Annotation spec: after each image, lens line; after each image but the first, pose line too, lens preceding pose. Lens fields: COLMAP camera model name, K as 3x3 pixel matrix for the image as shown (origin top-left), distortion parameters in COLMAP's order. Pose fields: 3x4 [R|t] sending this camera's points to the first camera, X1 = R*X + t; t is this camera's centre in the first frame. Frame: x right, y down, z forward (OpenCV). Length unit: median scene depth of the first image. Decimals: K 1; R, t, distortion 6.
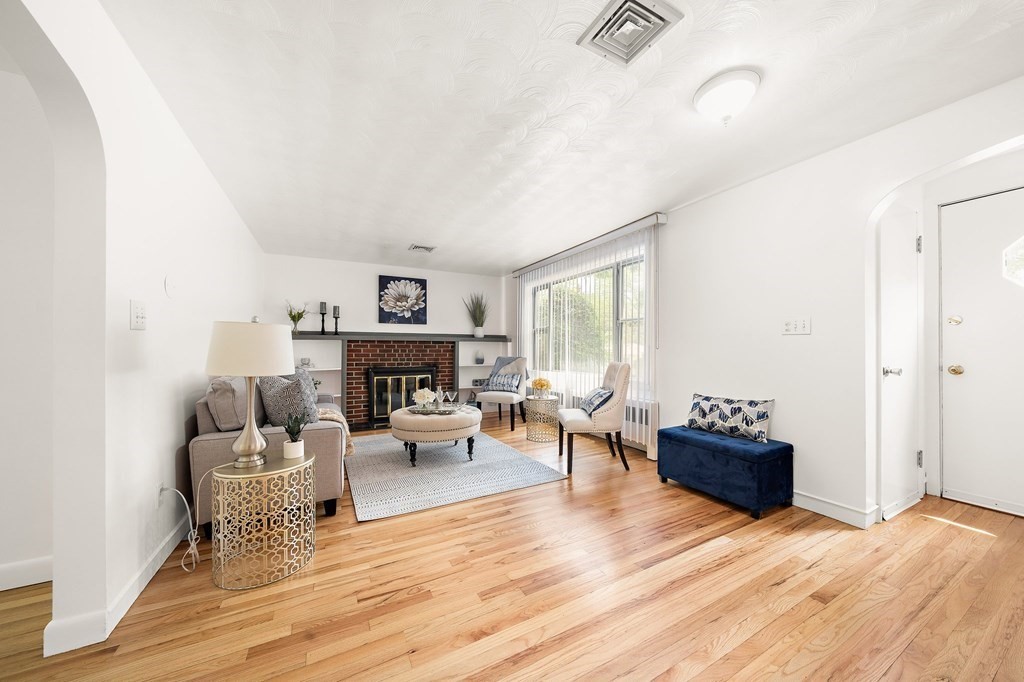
lens RADIAL K [[353.6, 0, 511.7], [0, 353.6, 346.7], [0, 0, 1]] dist [-0.003253, -0.000240]
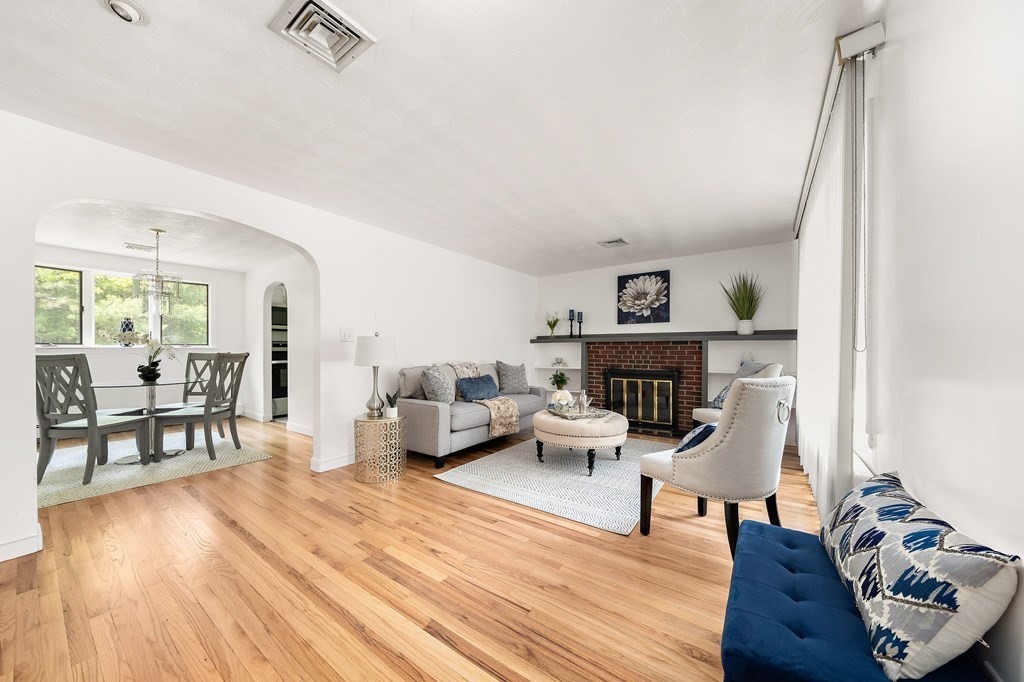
lens RADIAL K [[353.6, 0, 498.3], [0, 353.6, 350.0], [0, 0, 1]] dist [-0.003253, -0.000240]
pose [[0.431703, 0.000525, -0.902016, 0.624641], [0.004827, 0.999984, 0.002892, 0.001293], [0.902003, -0.005602, 0.431693, 0.436945]]
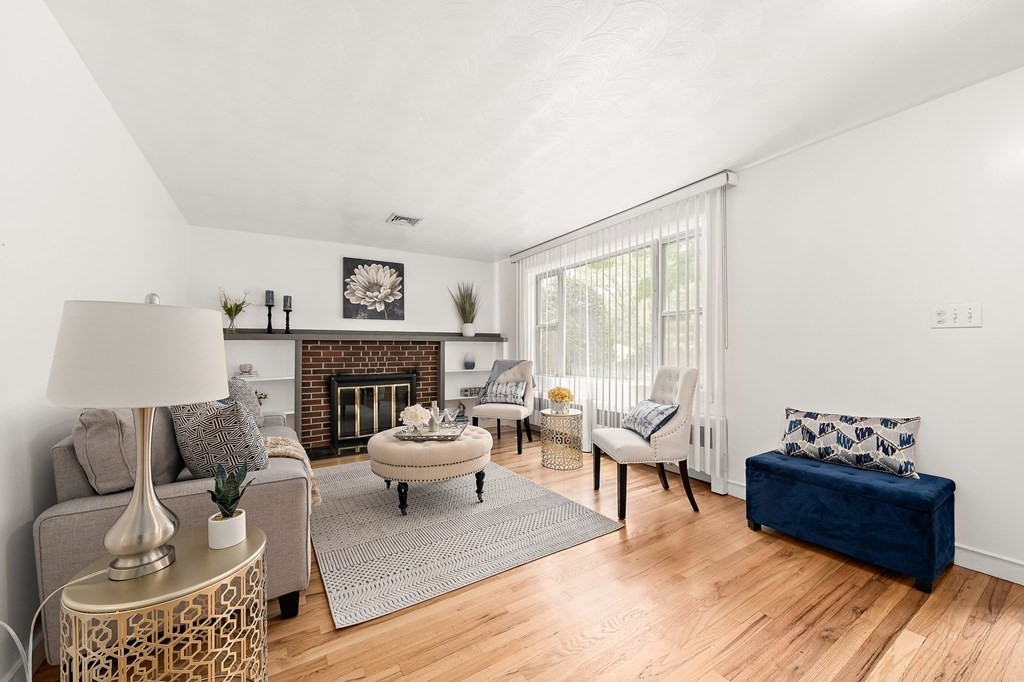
lens RADIAL K [[386.0, 0, 506.3], [0, 386.0, 344.5], [0, 0, 1]] dist [-0.003548, -0.000586]
pose [[0.997688, -0.006250, 0.067680, -0.122765], [0.006780, 0.999948, -0.007601, -0.000095], [-0.067629, 0.008042, 0.997678, 0.204697]]
